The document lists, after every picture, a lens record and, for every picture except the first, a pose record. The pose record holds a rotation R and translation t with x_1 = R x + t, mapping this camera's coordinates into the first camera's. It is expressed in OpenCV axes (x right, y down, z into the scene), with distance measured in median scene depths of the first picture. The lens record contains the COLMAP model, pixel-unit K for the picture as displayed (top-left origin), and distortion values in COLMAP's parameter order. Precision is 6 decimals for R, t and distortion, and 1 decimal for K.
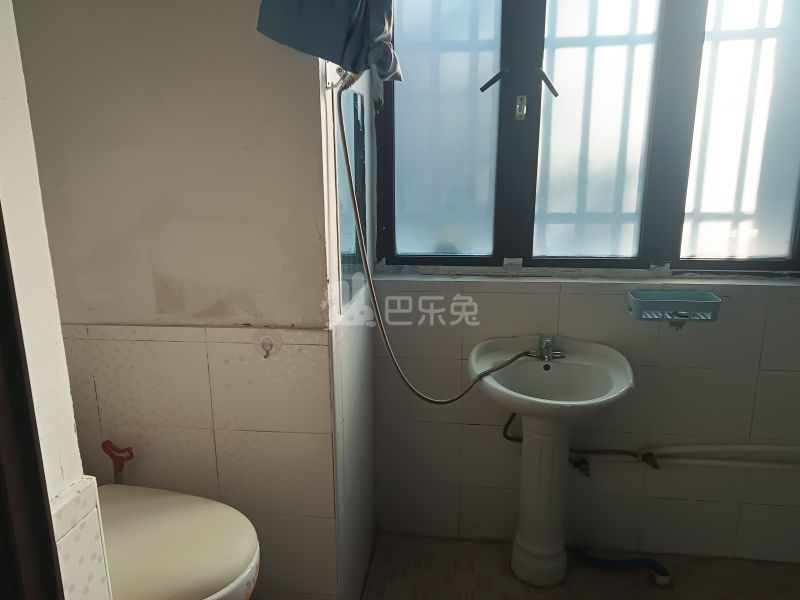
lens RADIAL K [[600.3, 0, 399.0], [0, 600.3, 301.3], [0, 0, 1]] dist [0.074837, -0.072516]
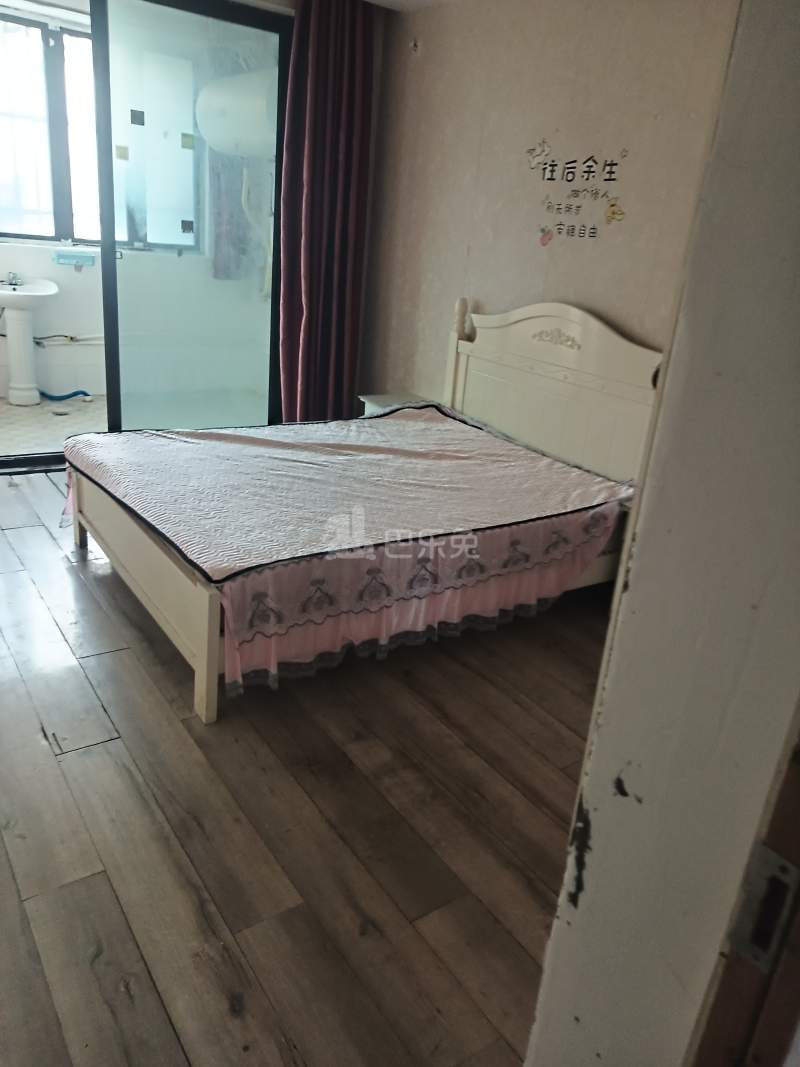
lens RADIAL K [[800.6, 0, 405.4], [0, 800.6, 528.1], [0, 0, 1]] dist [0.074837, -0.072516]
pose [[0.742580, -0.180558, 0.644961, -0.631701], [0.040528, 0.973325, 0.225822, 0.304489], [-0.668531, -0.141552, 0.730089, -1.819183]]
